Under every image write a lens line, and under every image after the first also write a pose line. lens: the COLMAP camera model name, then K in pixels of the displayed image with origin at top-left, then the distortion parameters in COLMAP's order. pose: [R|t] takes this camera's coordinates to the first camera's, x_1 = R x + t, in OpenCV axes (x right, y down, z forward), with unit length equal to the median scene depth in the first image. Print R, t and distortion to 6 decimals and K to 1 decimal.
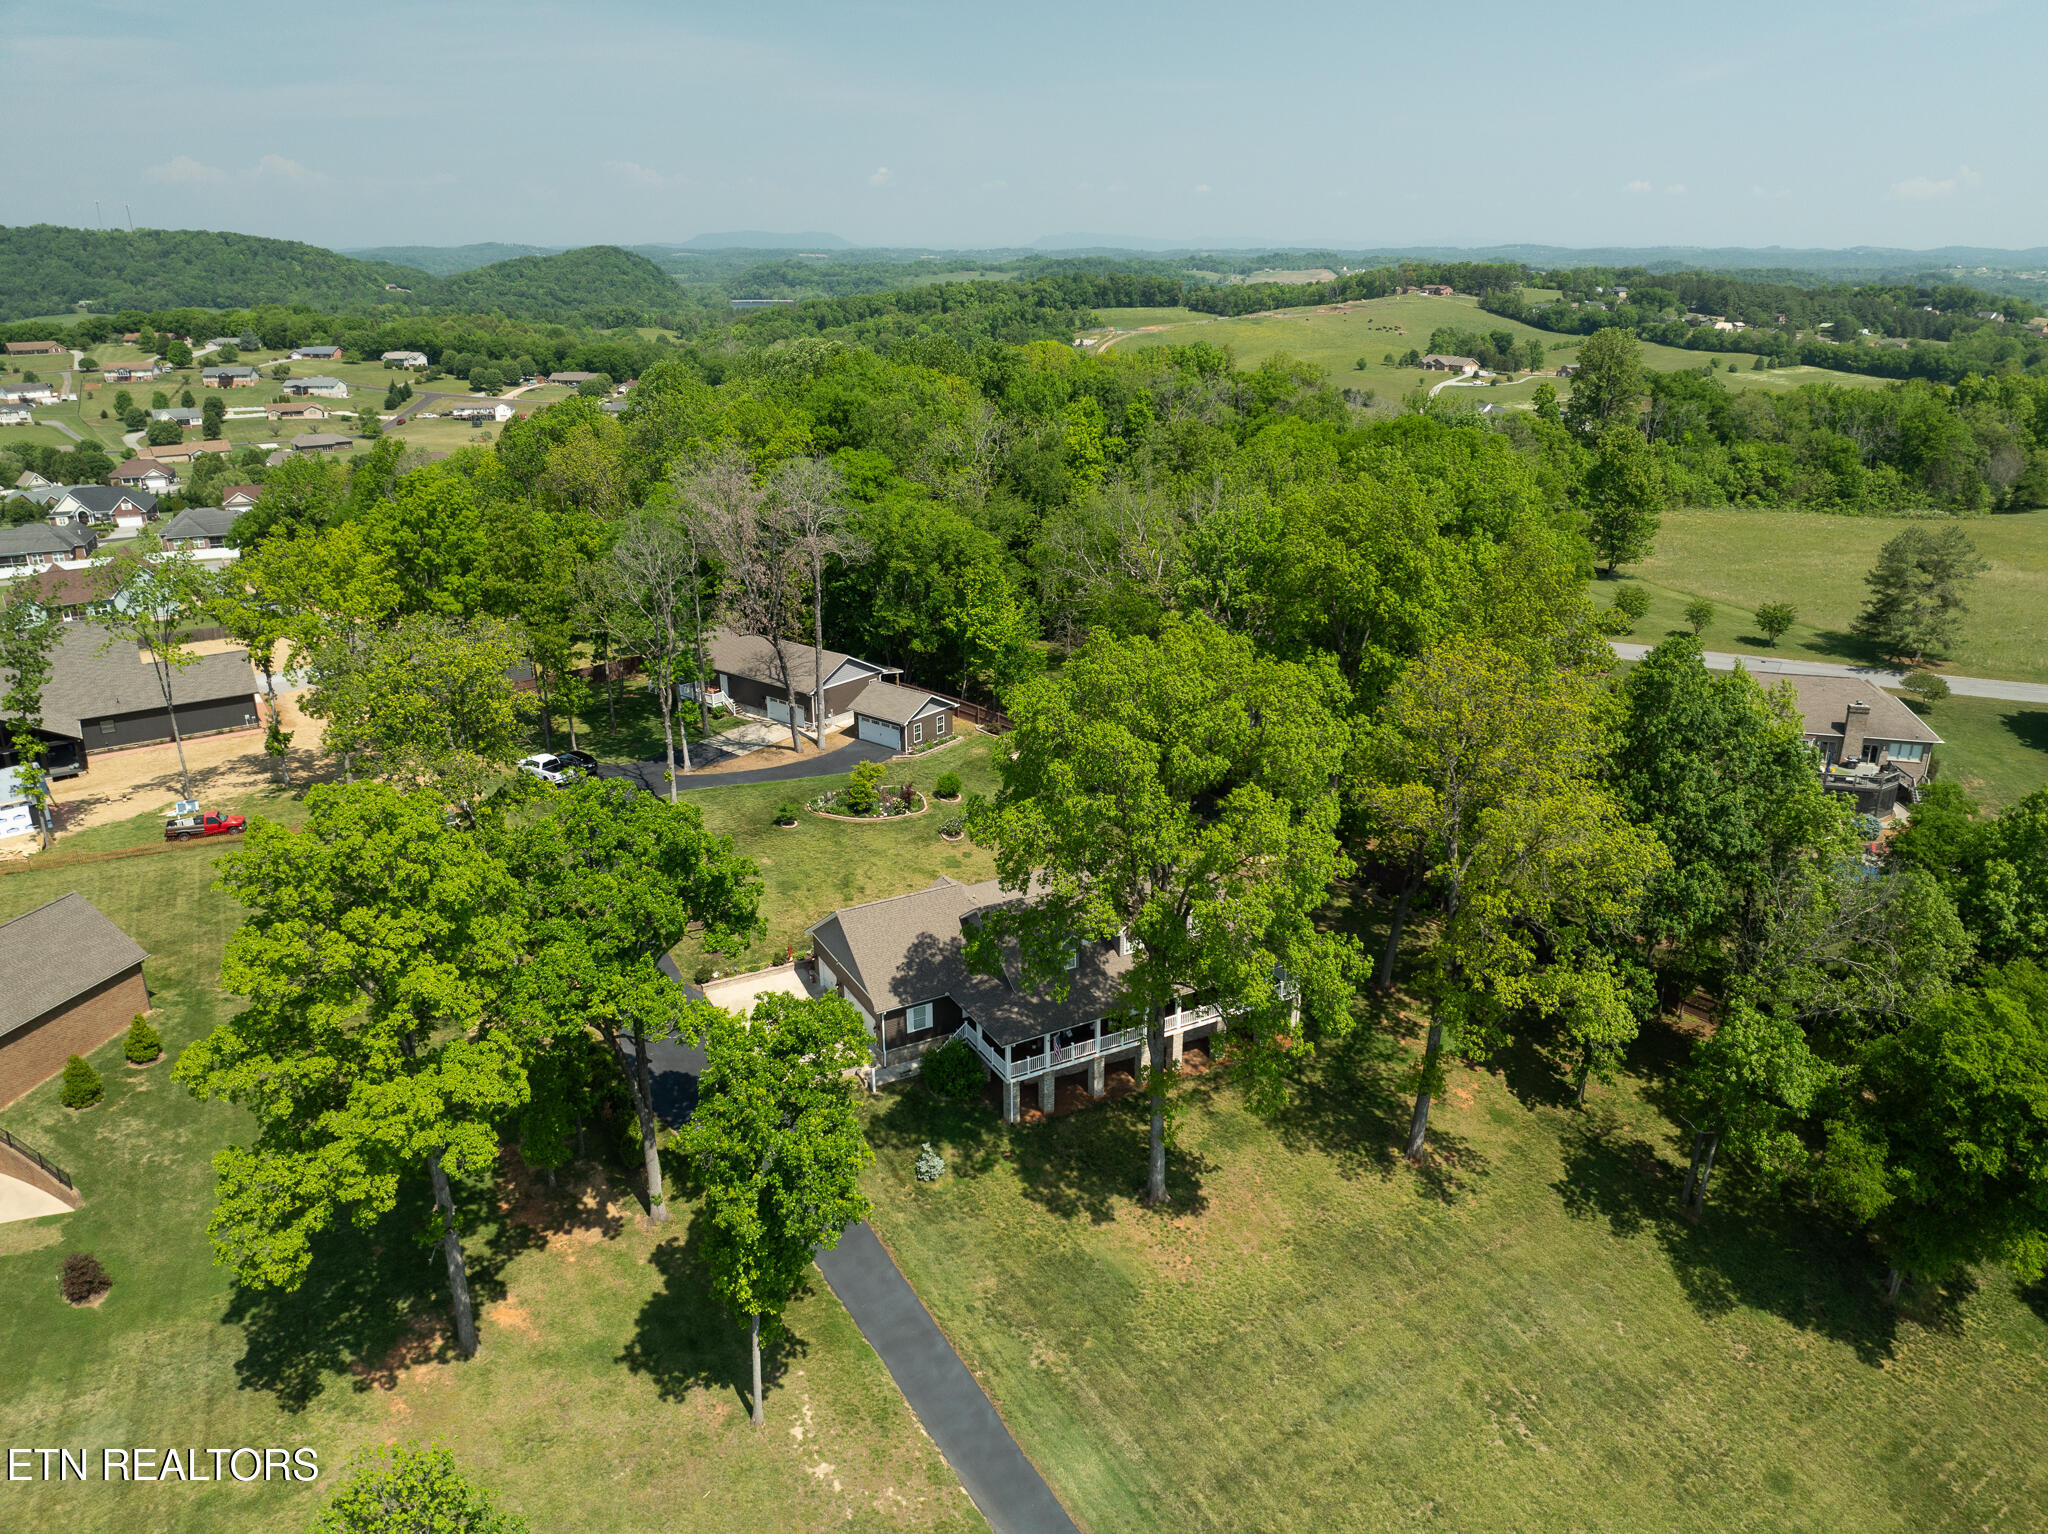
lens RADIAL K [[1423.9, 0, 1024.0], [0, 1423.9, 767.0], [0, 0, 1]] dist [-0.042954, 0.003107]
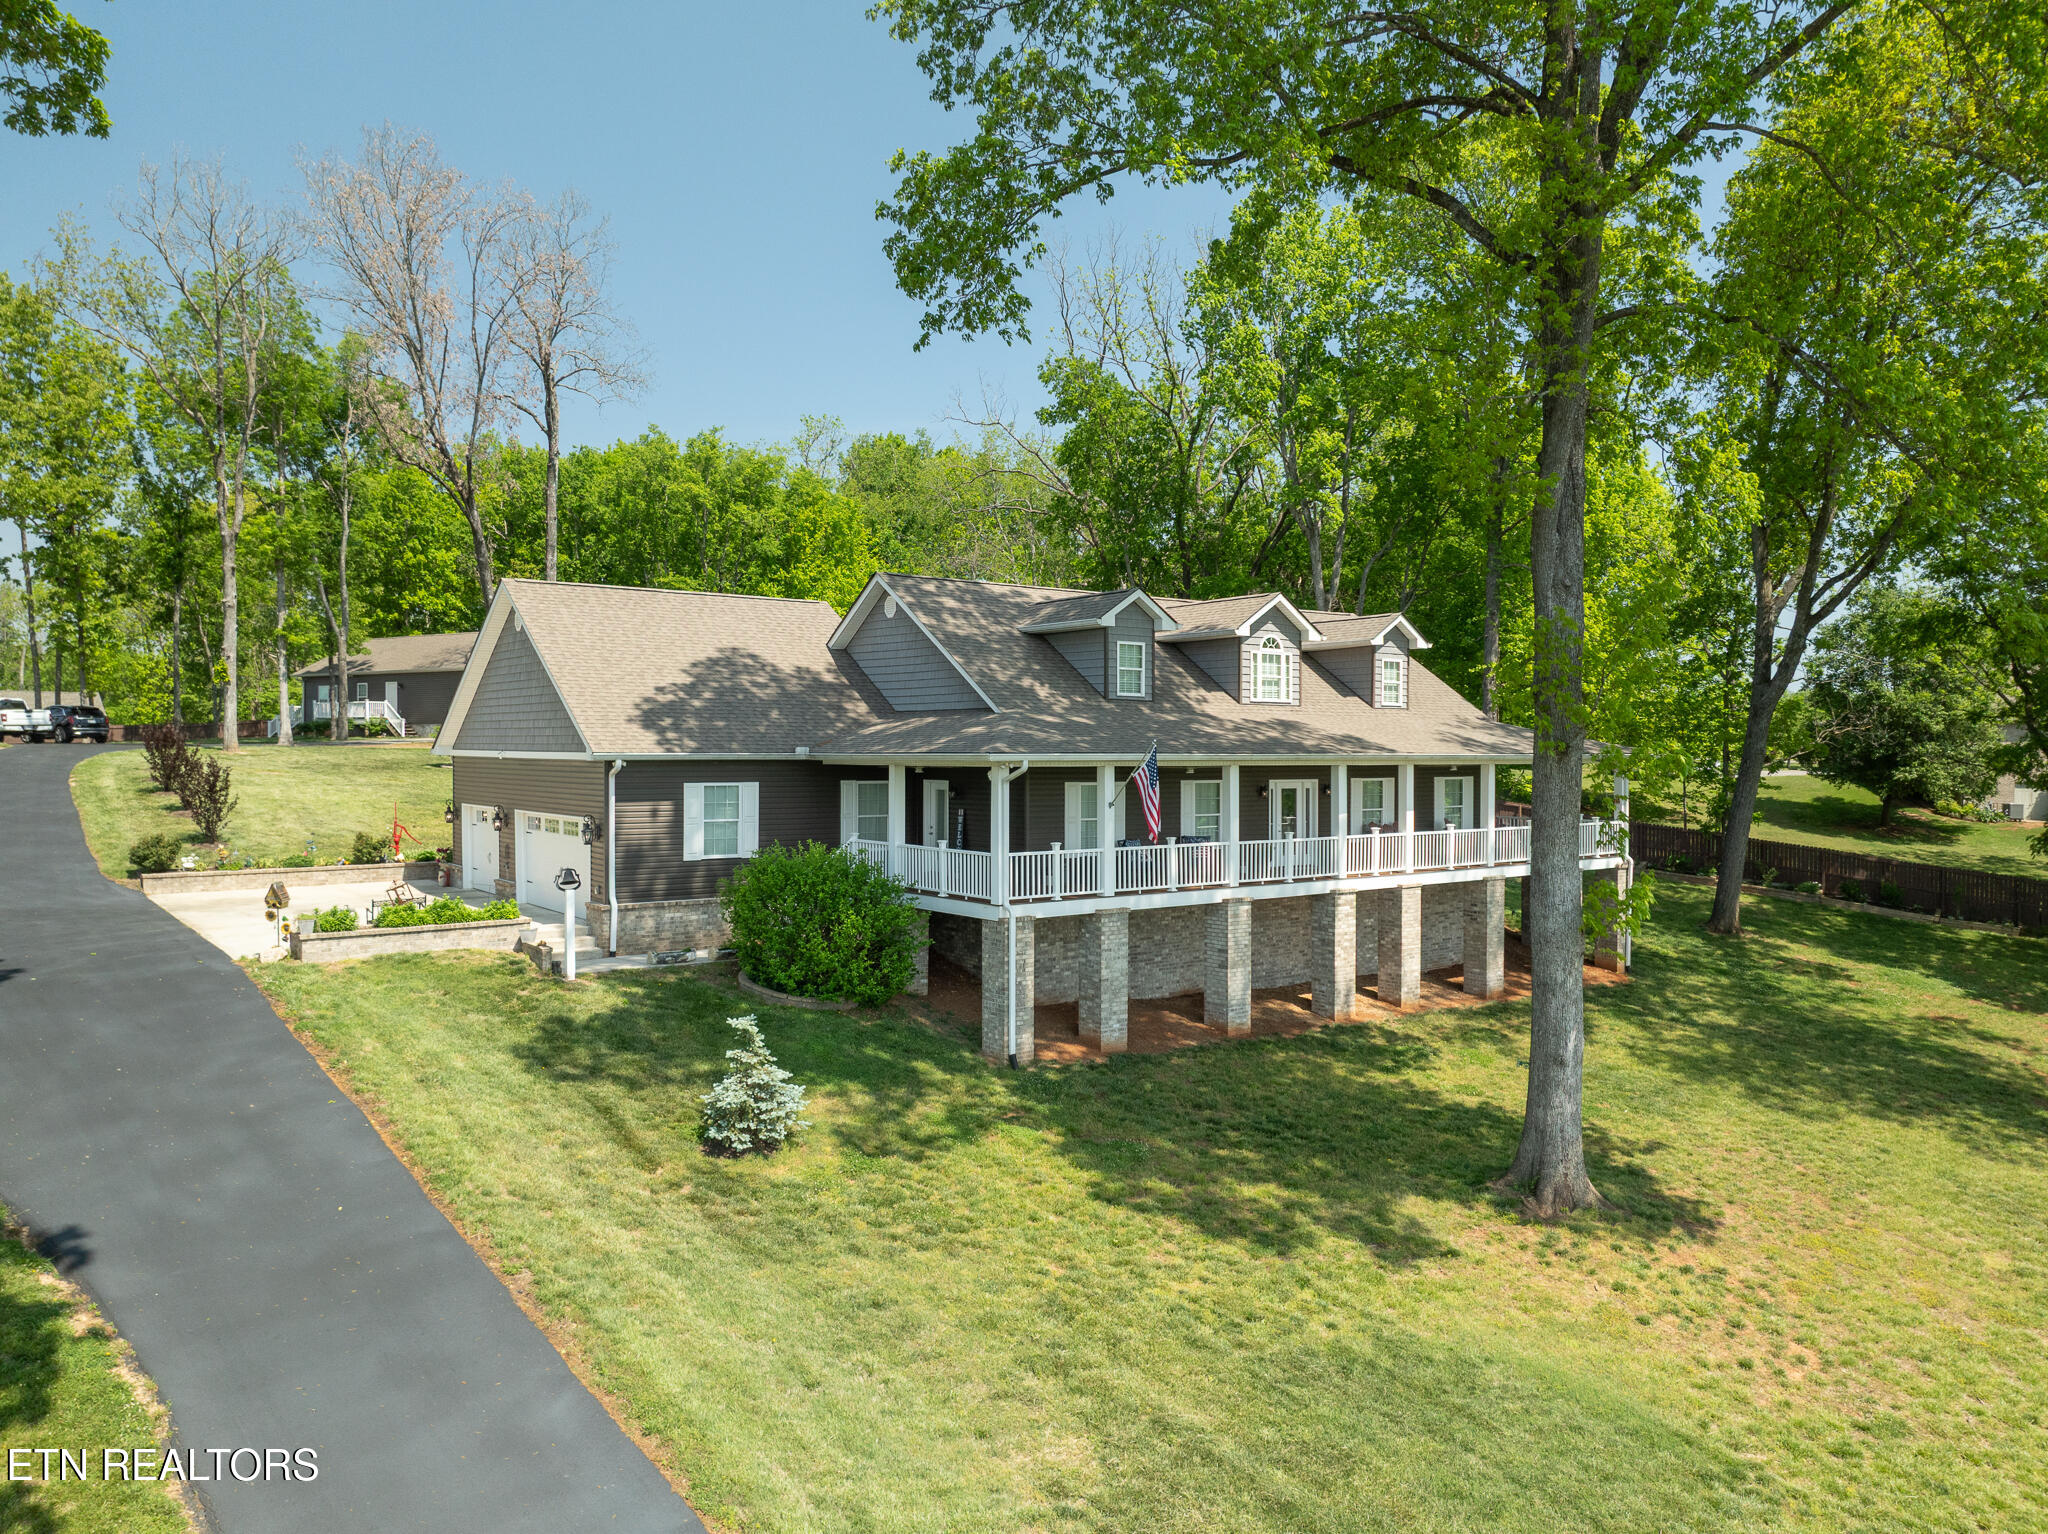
lens RADIAL K [[1423.9, 0, 1024.0], [0, 1423.9, 767.0], [0, 0, 1]] dist [-0.042954, 0.003107]
pose [[0.990042, -0.009324, 0.140460, -0.050017], [0.056189, 0.941043, -0.333586, 0.295537], [-0.129069, 0.338157, 0.932197, 0.679516]]
